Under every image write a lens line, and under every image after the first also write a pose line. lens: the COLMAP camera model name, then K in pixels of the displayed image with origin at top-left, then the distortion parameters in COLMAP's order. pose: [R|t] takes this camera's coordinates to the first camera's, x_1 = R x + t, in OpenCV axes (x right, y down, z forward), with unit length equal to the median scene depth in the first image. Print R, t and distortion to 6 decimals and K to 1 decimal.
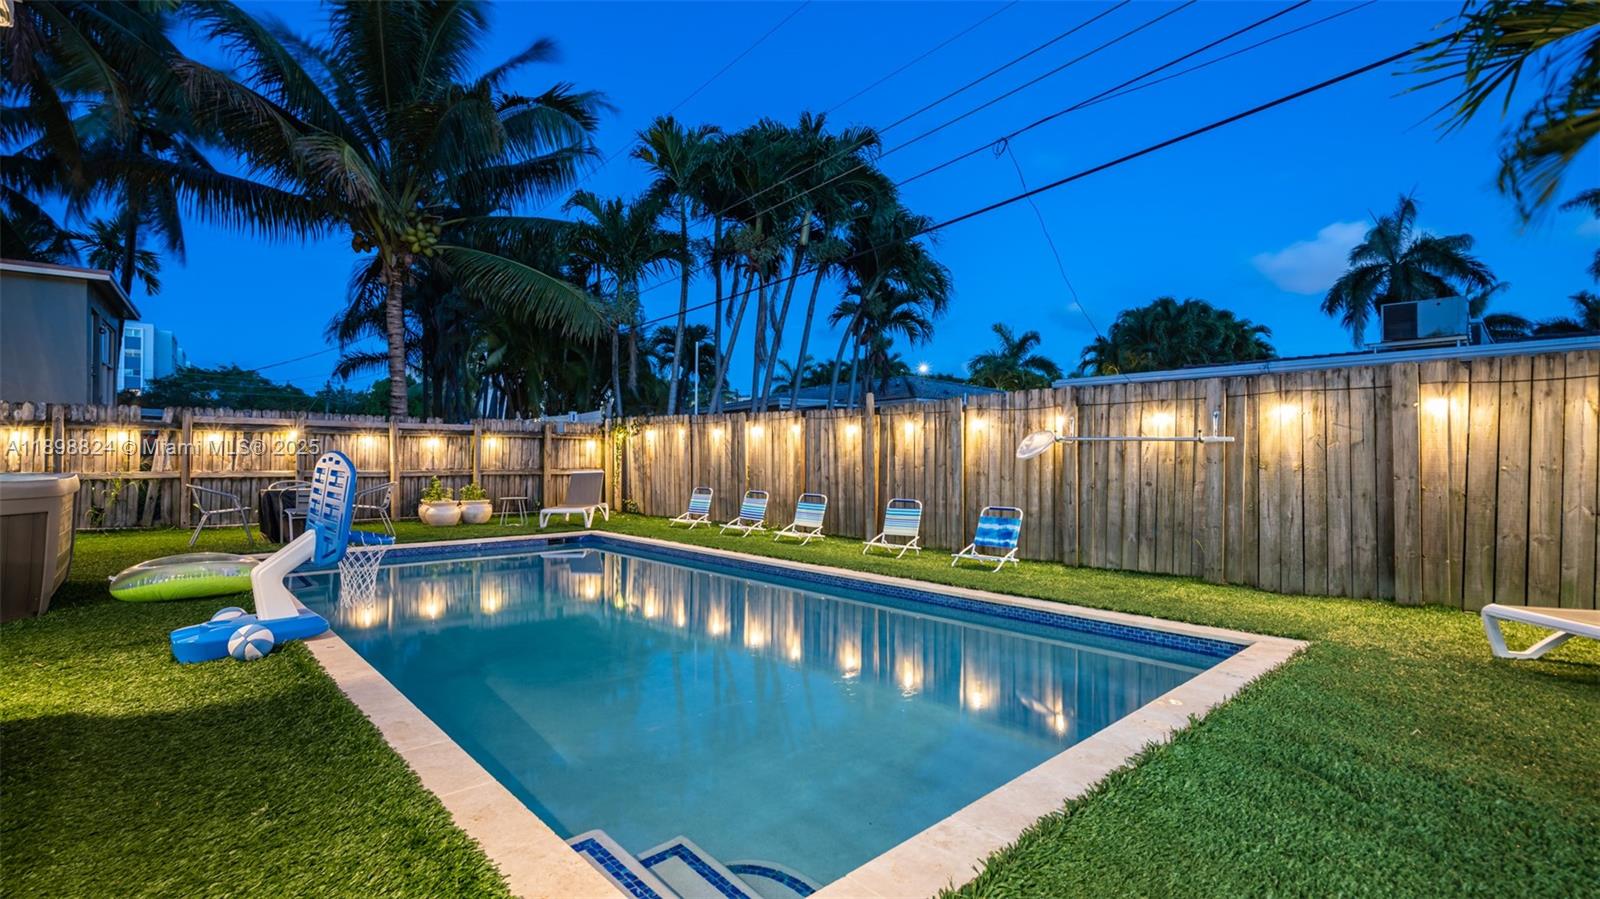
lens RADIAL K [[717.4, 0, 789.8], [0, 717.4, 452.9], [0, 0, 1]] dist [-0.004343, 0.000598]
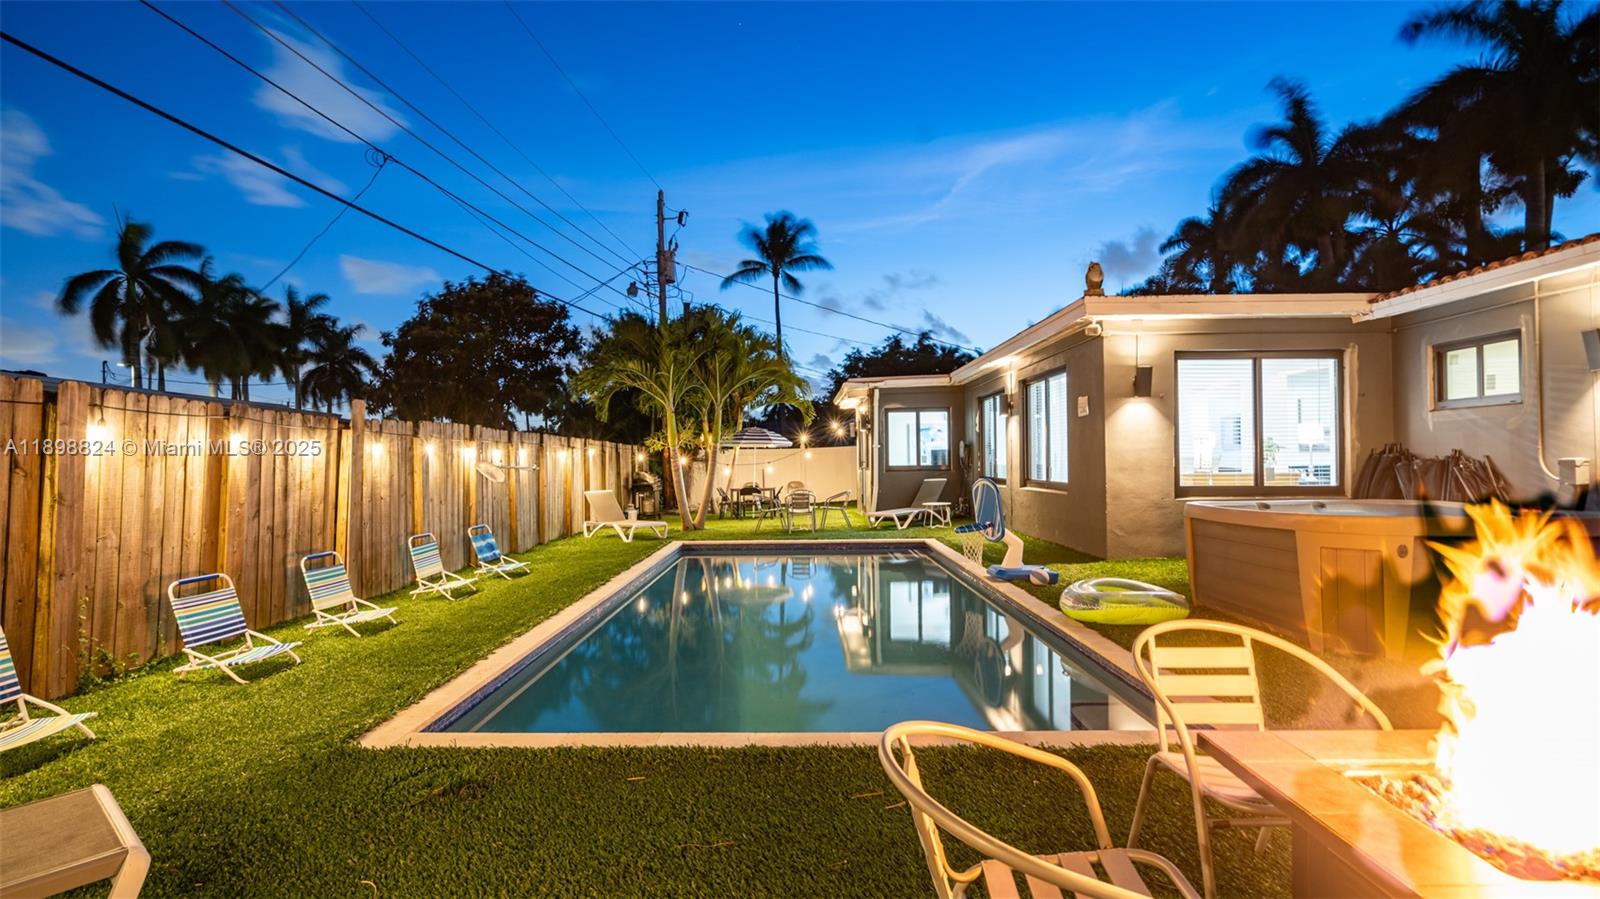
lens RADIAL K [[724.4, 0, 793.7], [0, 724.4, 452.2], [0, 0, 1]] dist [-0.003944, 0.000343]
pose [[-0.731819, 0.006238, 0.681471, -0.628353], [-0.009238, 0.999775, -0.019072, -0.018403], [-0.681437, -0.020252, -0.731597, 1.096744]]
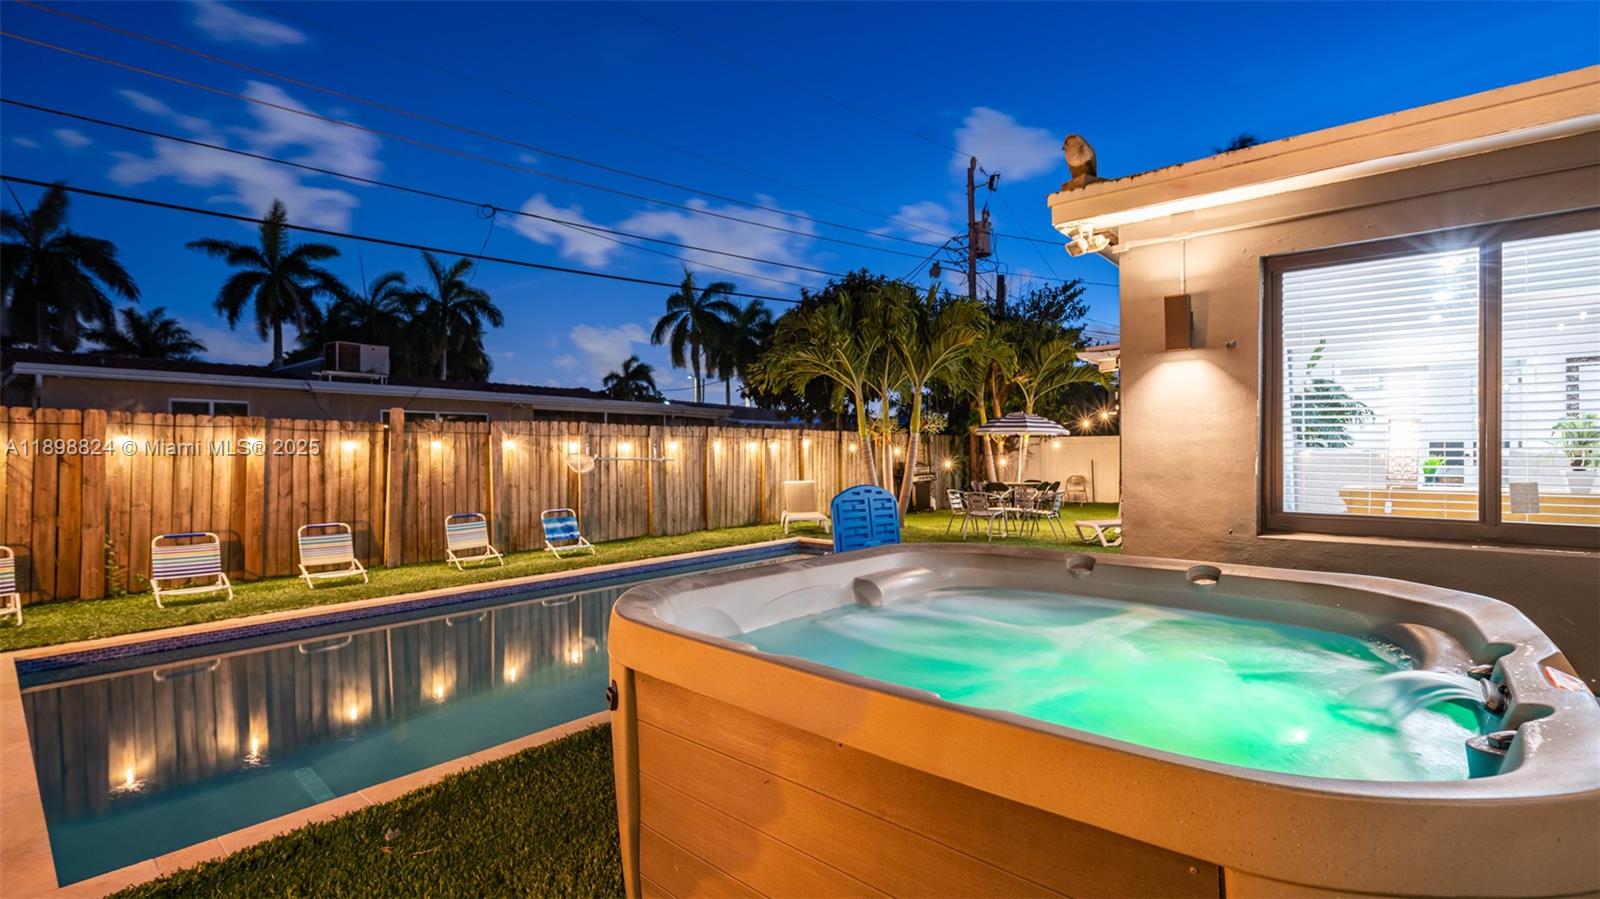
lens RADIAL K [[717.4, 0, 789.8], [0, 717.4, 452.9], [0, 0, 1]] dist [-0.004343, 0.000598]
pose [[-0.118466, -0.012054, 0.992885, -0.784348], [-0.012396, 0.999866, 0.010660, -0.036406], [-0.992881, -0.011045, -0.118600, 0.532435]]
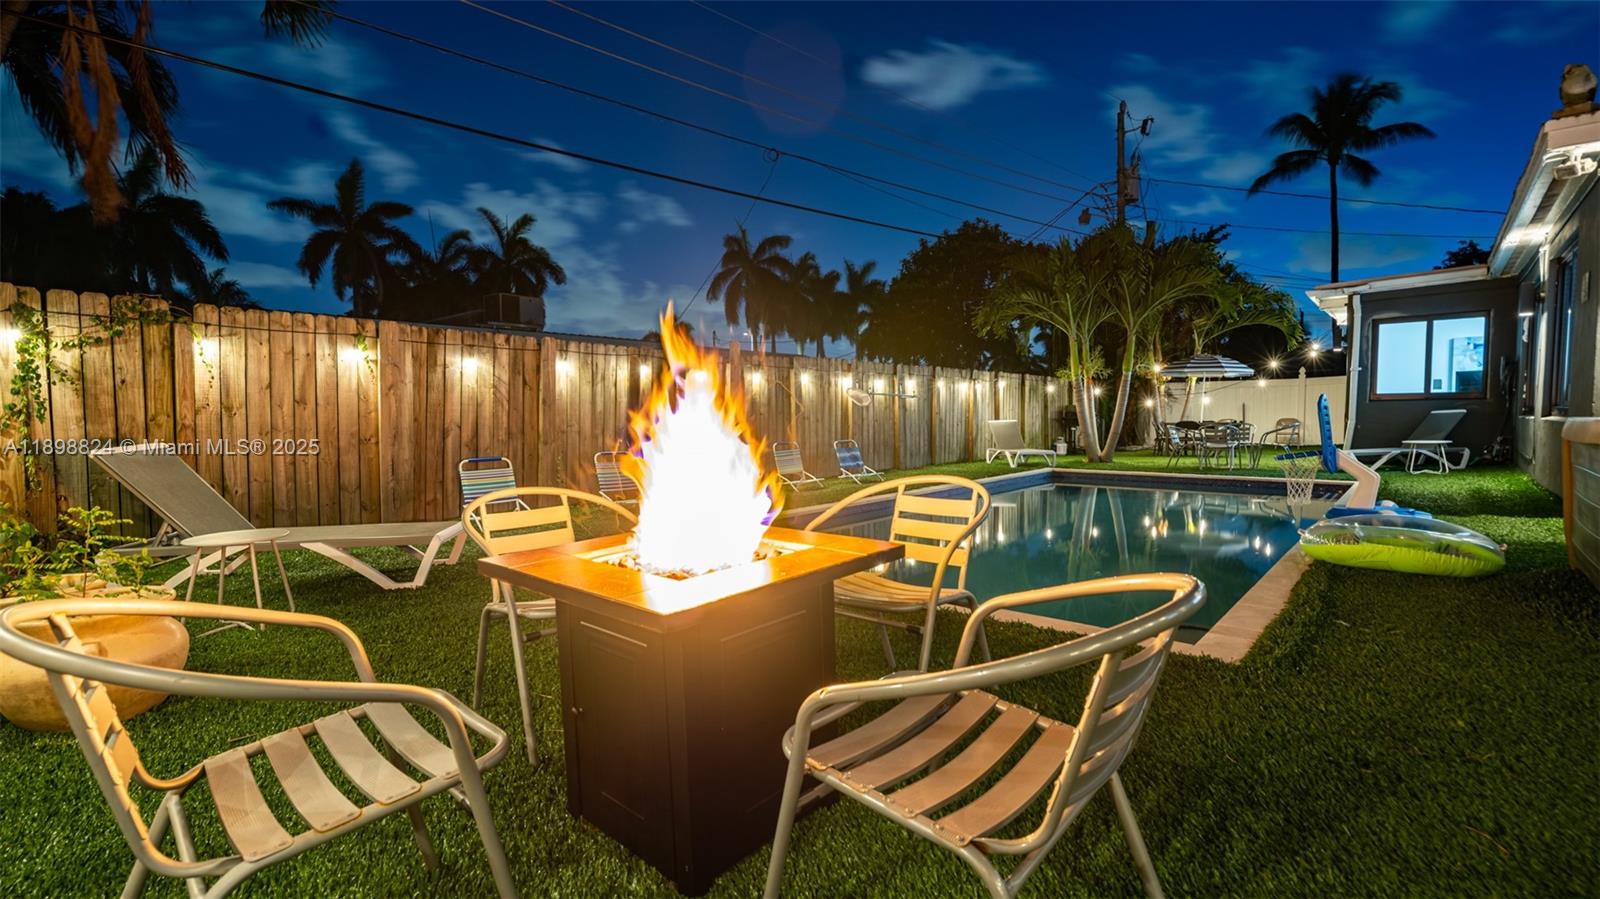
lens RADIAL K [[717.4, 0, 789.8], [0, 717.4, 452.9], [0, 0, 1]] dist [-0.004343, 0.000598]
pose [[-0.096143, -0.066232, 0.993162, -0.807090], [-0.007034, 0.997804, 0.065861, 0.005149], [-0.995343, -0.000654, -0.096397, 0.907136]]
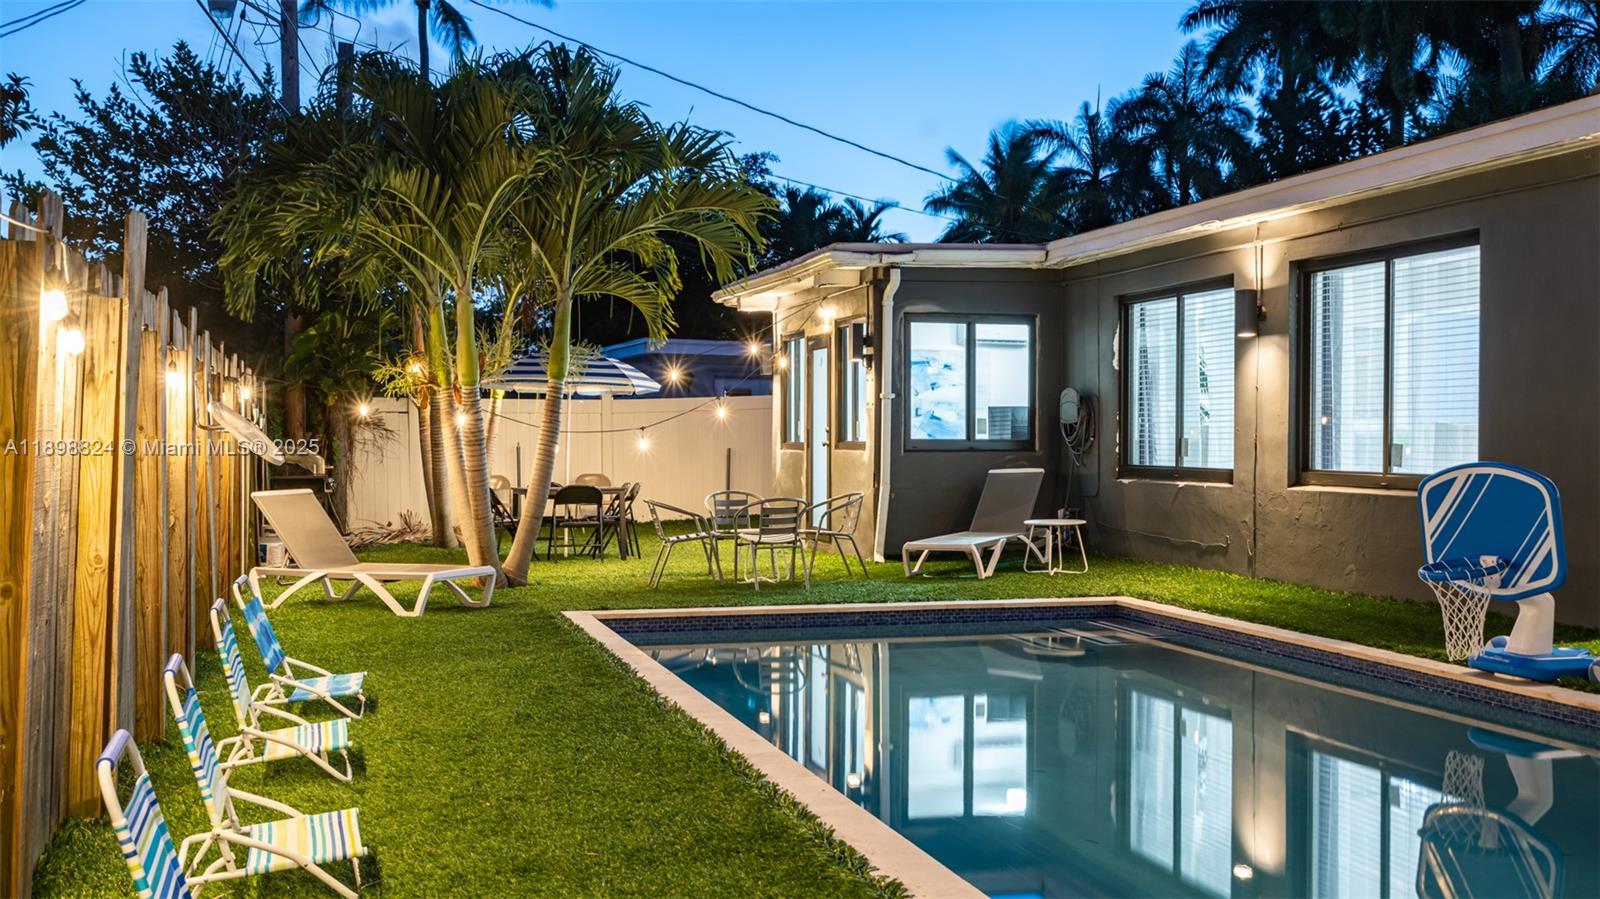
lens RADIAL K [[1563.7, 0, 794.4], [0, 1563.7, 446.6], [0, 0, 1]] dist [0.002745, 0.012409]
pose [[-0.897205, -0.018217, 0.441239, -0.296782], [-0.022902, 0.999724, -0.005293, -0.003452], [-0.441020, -0.014854, -0.897374, 1.233044]]
